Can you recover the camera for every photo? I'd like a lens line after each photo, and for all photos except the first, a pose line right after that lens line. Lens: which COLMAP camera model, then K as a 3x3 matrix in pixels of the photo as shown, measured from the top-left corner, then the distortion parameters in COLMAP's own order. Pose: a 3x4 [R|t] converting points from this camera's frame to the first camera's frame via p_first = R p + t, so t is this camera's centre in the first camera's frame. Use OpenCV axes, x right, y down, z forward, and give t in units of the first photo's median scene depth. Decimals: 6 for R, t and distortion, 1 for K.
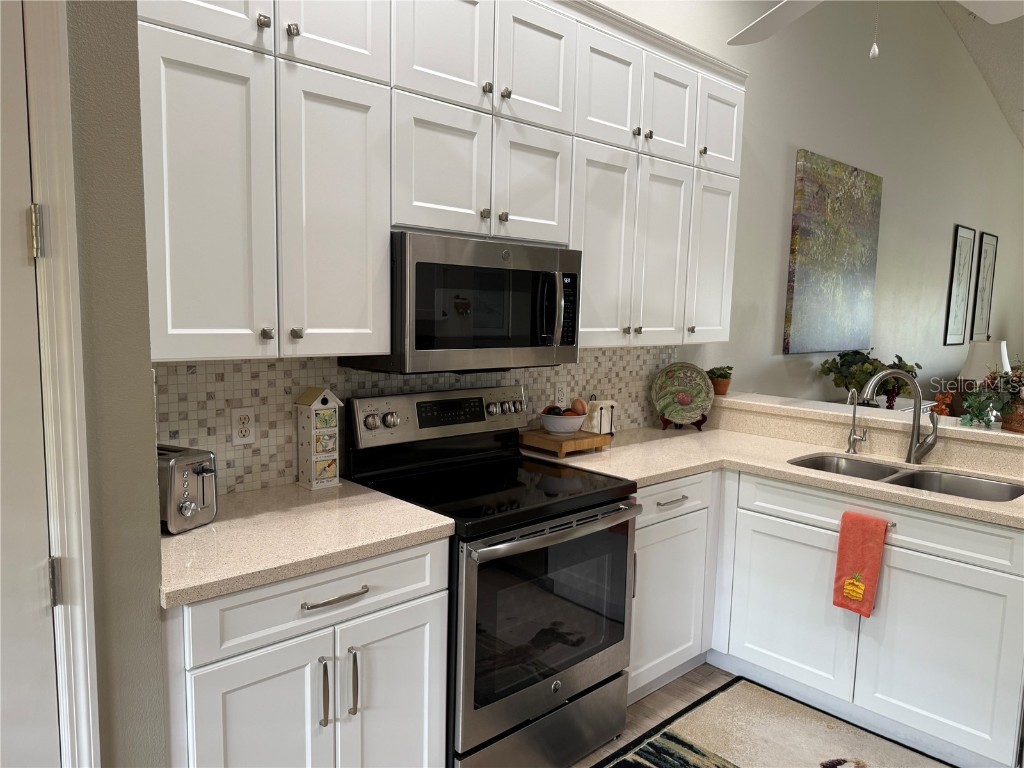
lens RADIAL K [[721.9, 0, 515.1], [0, 721.9, 389.2], [0, 0, 1]] dist [0.109698, -0.171665]
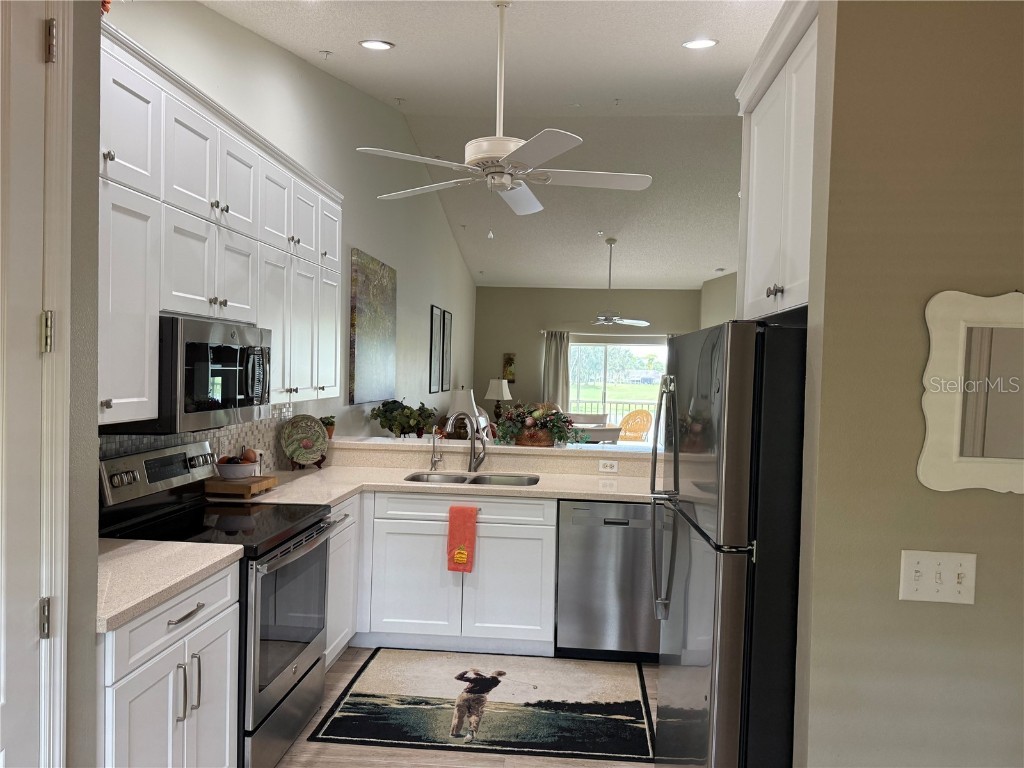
lens RADIAL K [[722.5, 0, 512.0], [0, 722.5, 384.0], [0, 0, 1]] dist [0.115689, -0.186049]
pose [[0.751103, -0.022502, 0.659802, -0.401012], [0.072783, 0.996149, -0.048882, -0.002780], [-0.656161, 0.084738, 0.749848, -0.210354]]
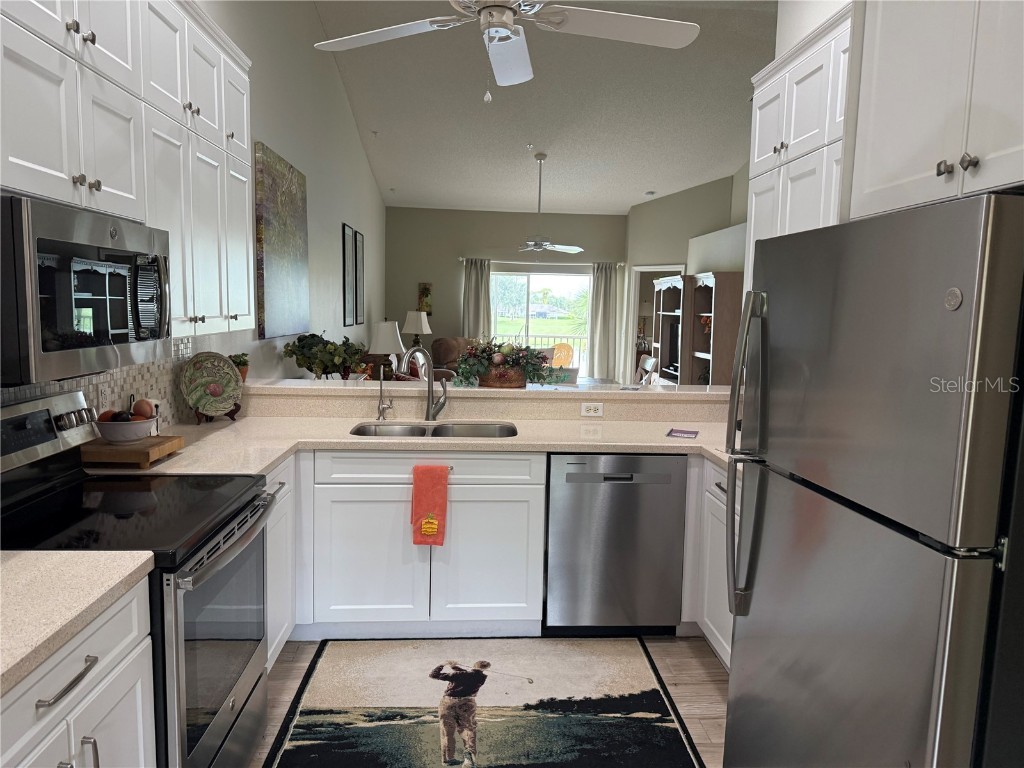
lens RADIAL K [[721.9, 0, 515.1], [0, 721.9, 389.2], [0, 0, 1]] dist [0.109698, -0.171665]
pose [[0.642804, -0.099938, 0.759484, -0.308604], [0.083717, 0.994680, 0.060031, -0.015255], [-0.761443, 0.024994, 0.647750, 0.088076]]
